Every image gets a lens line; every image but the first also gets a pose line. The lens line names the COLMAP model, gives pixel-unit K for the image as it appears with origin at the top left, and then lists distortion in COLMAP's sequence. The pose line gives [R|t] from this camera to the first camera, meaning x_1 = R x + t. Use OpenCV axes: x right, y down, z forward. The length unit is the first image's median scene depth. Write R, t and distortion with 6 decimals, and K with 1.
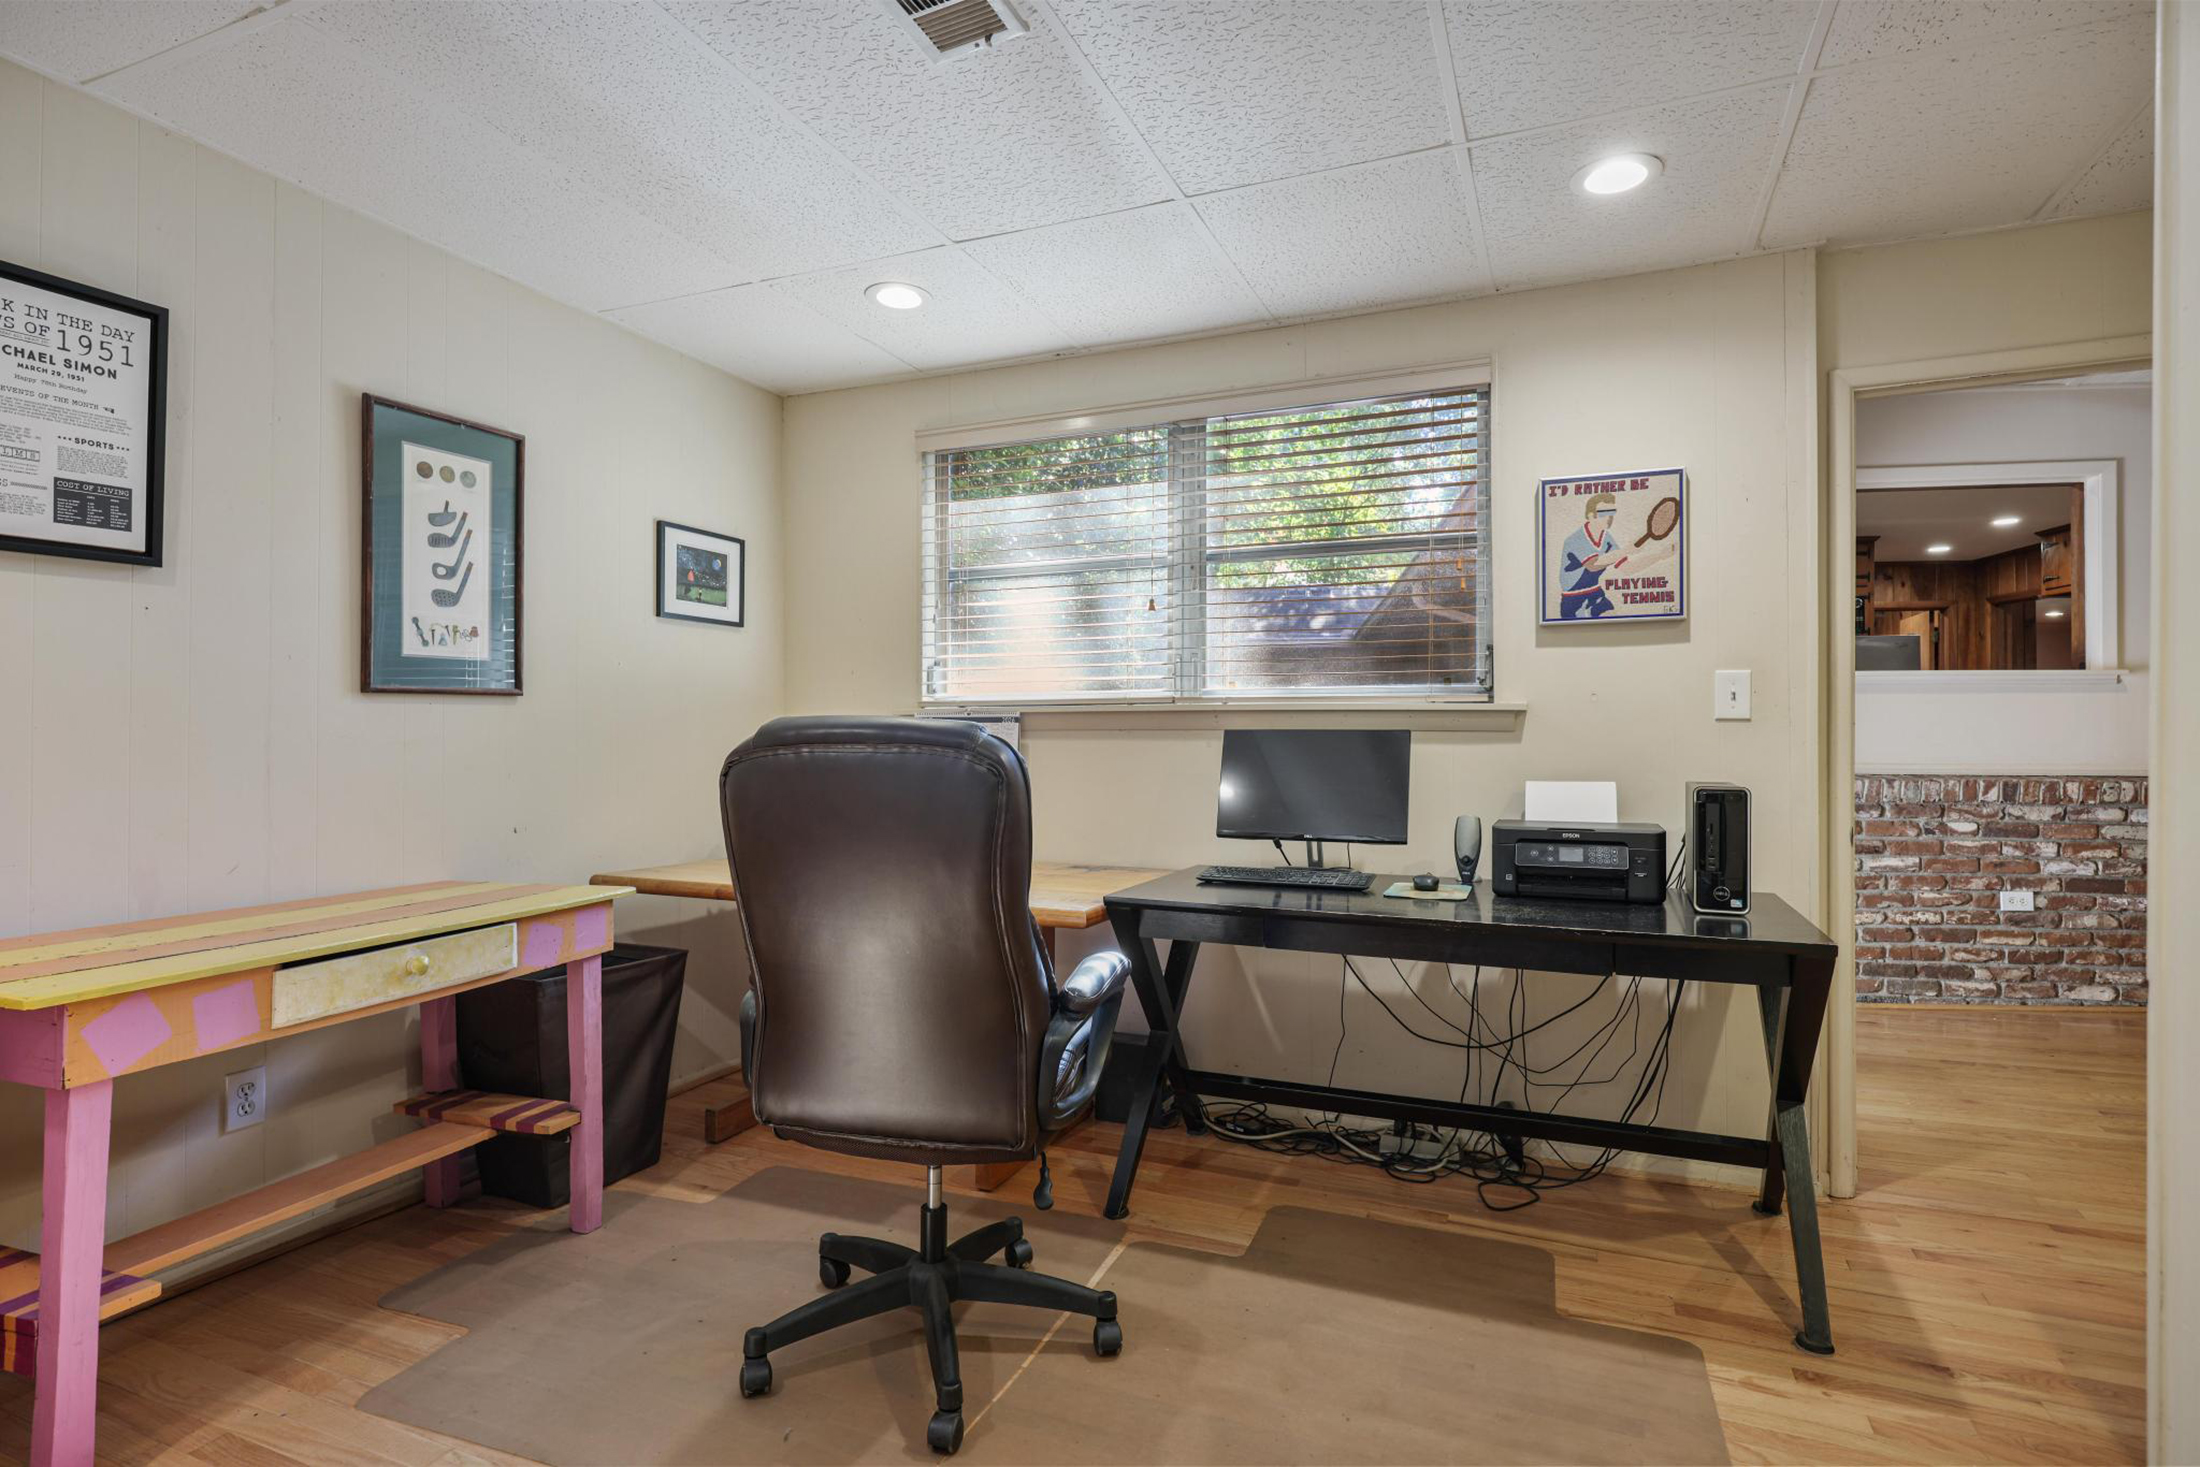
lens RADIAL K [[1114.6, 0, 1101.9], [0, 1114.6, 726.5], [0, 0, 1]] dist [0.002238, -0.000700]
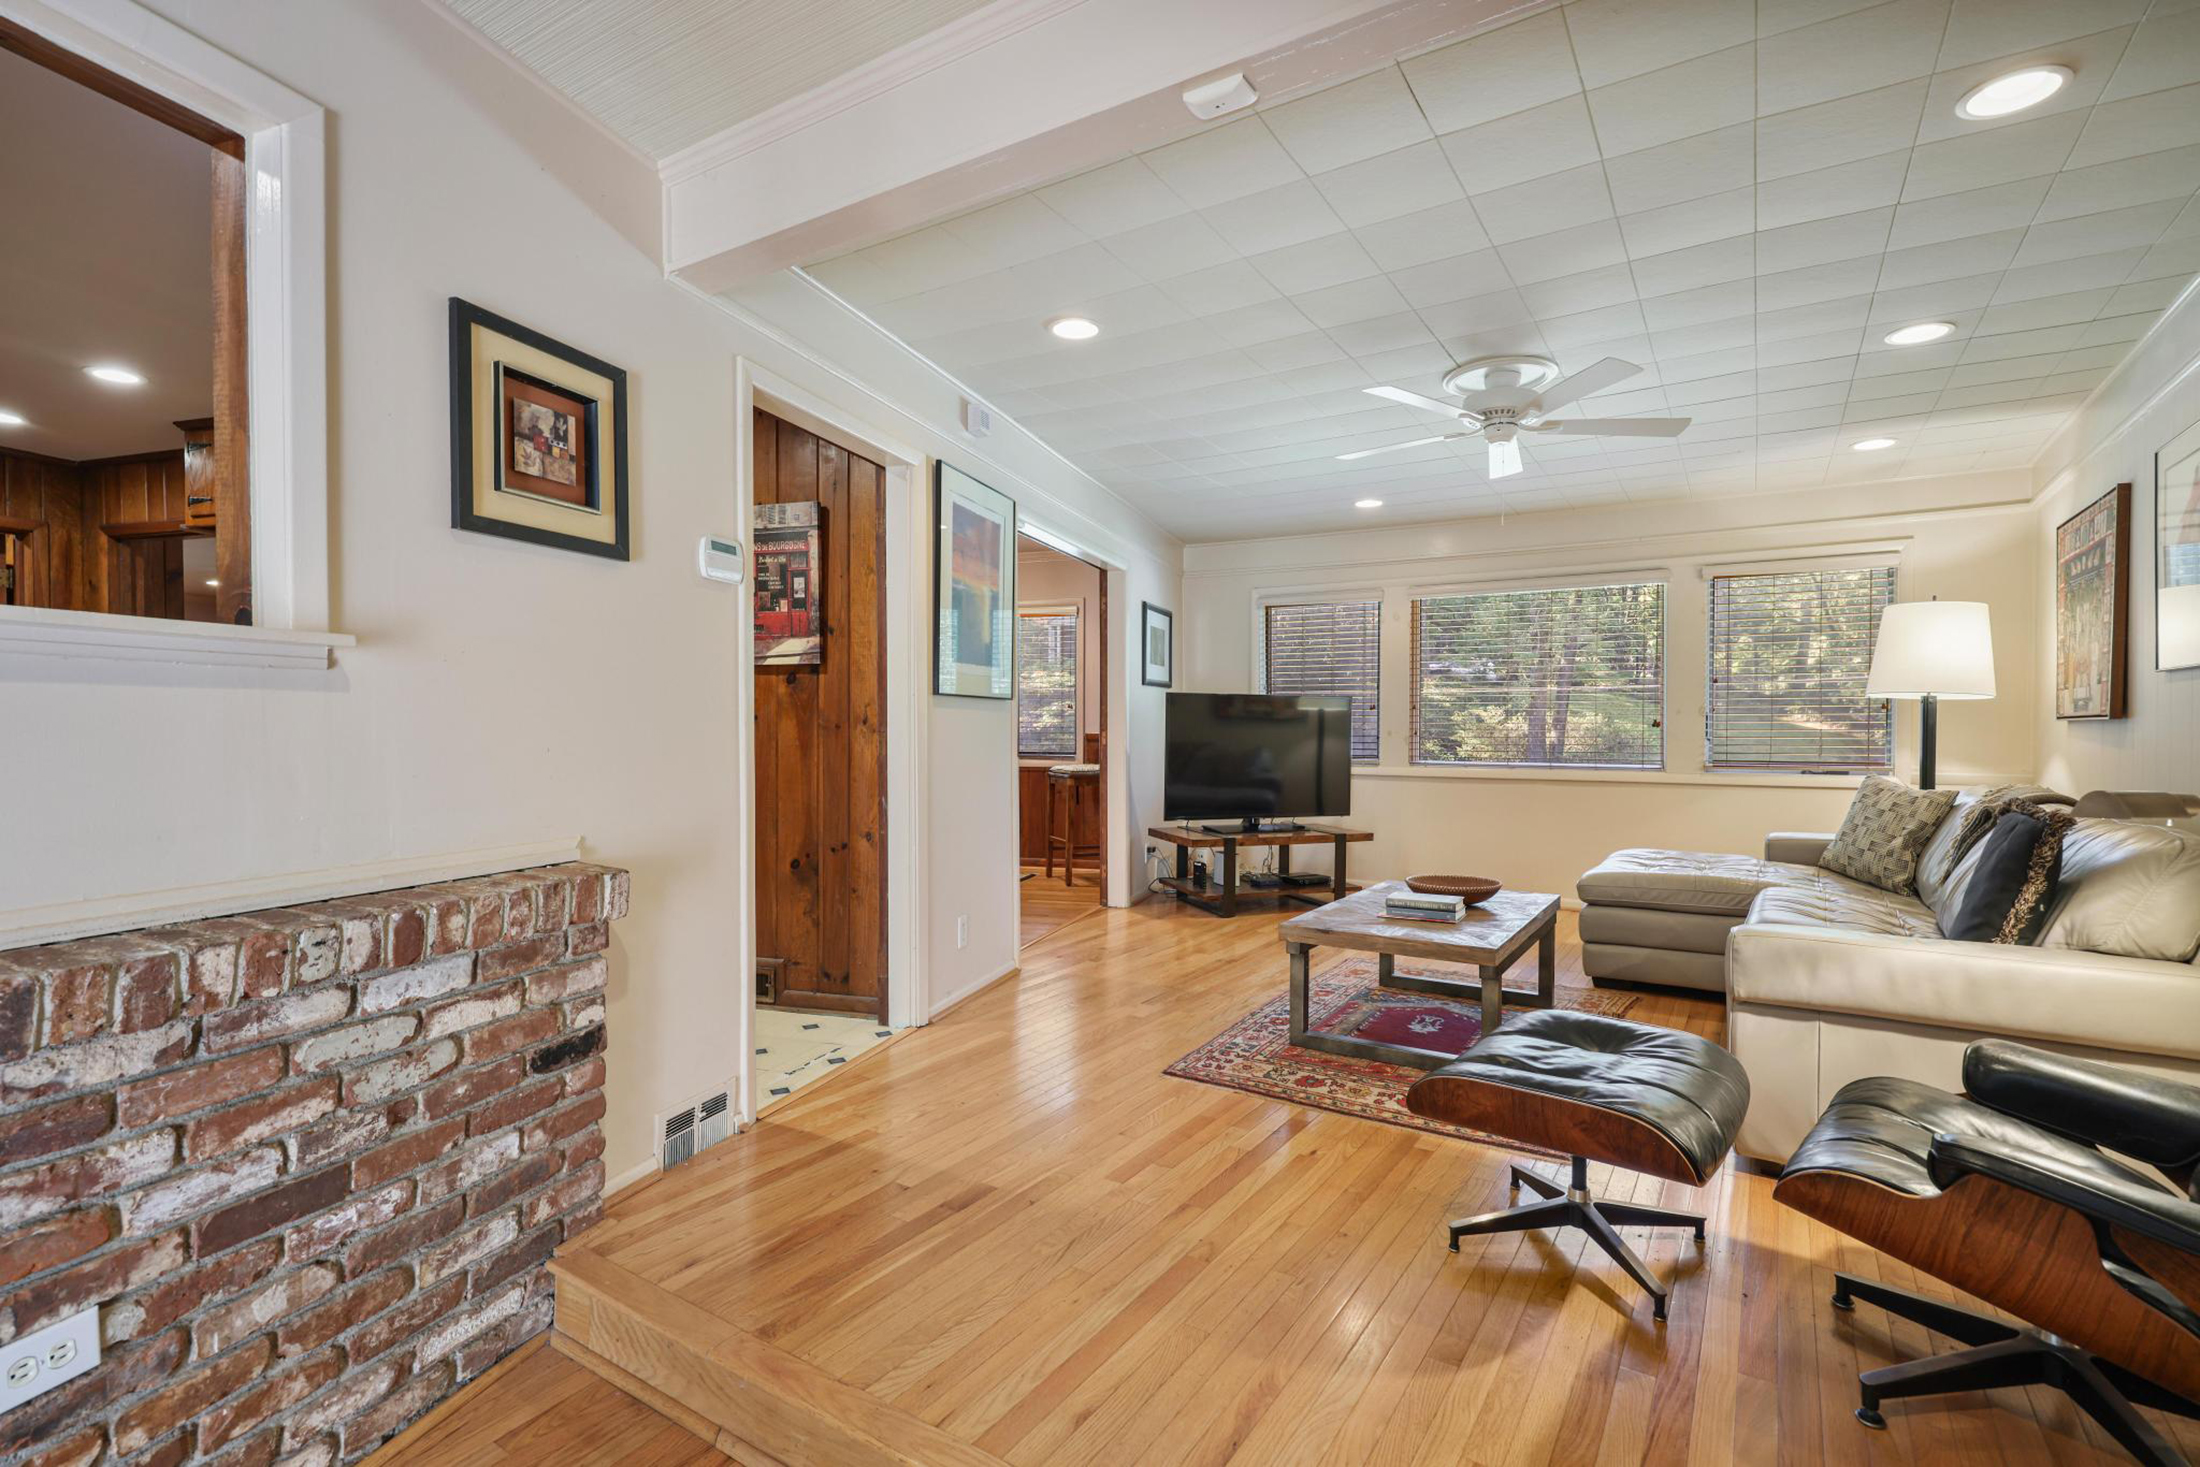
lens RADIAL K [[1030.3, 0, 1114.2], [0, 1030.3, 739.9], [0, 0, 1]] dist [-0.003700, -0.000149]
pose [[0.151826, -0.017268, 0.988256, 0.591939], [-0.010775, 0.999759, 0.019124, -0.023135], [-0.988349, -0.013552, 0.151603, 0.670343]]
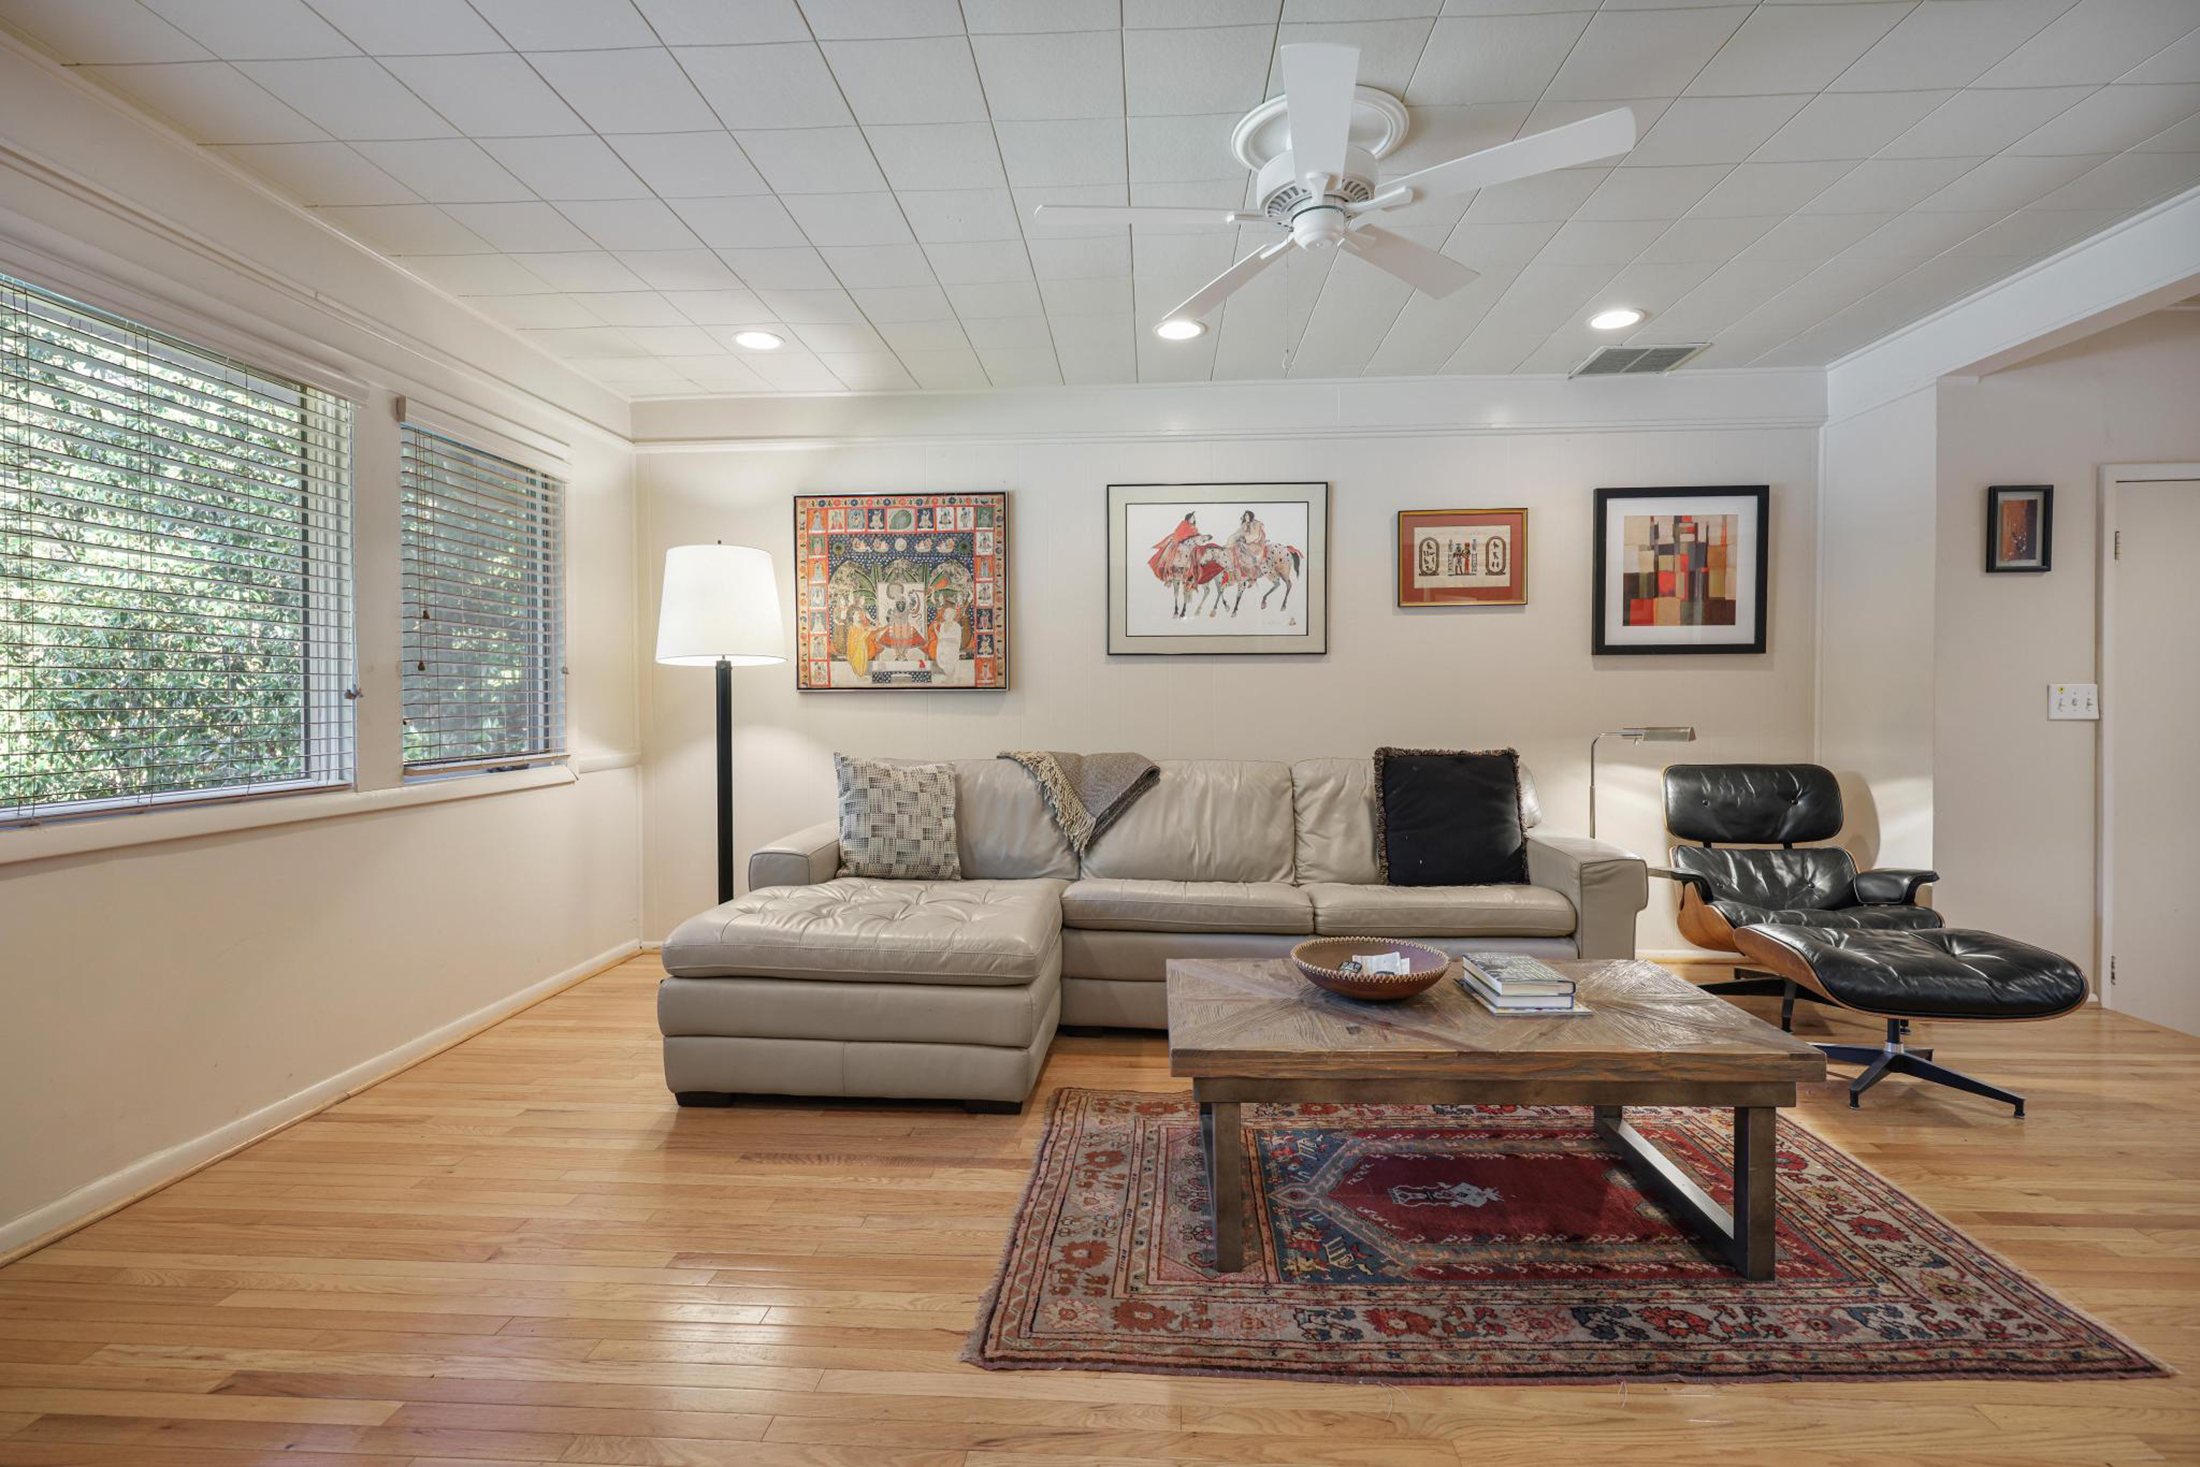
lens RADIAL K [[1030.3, 0, 1112.6], [0, 1030.3, 724.9], [0, 0, 1]] dist [-0.003700, -0.000149]
pose [[-0.935539, 0.006725, -0.353159, 1.735626], [0.002175, 0.999909, 0.013277, -0.013861], [0.353216, 0.011653, -0.935469, 0.939785]]
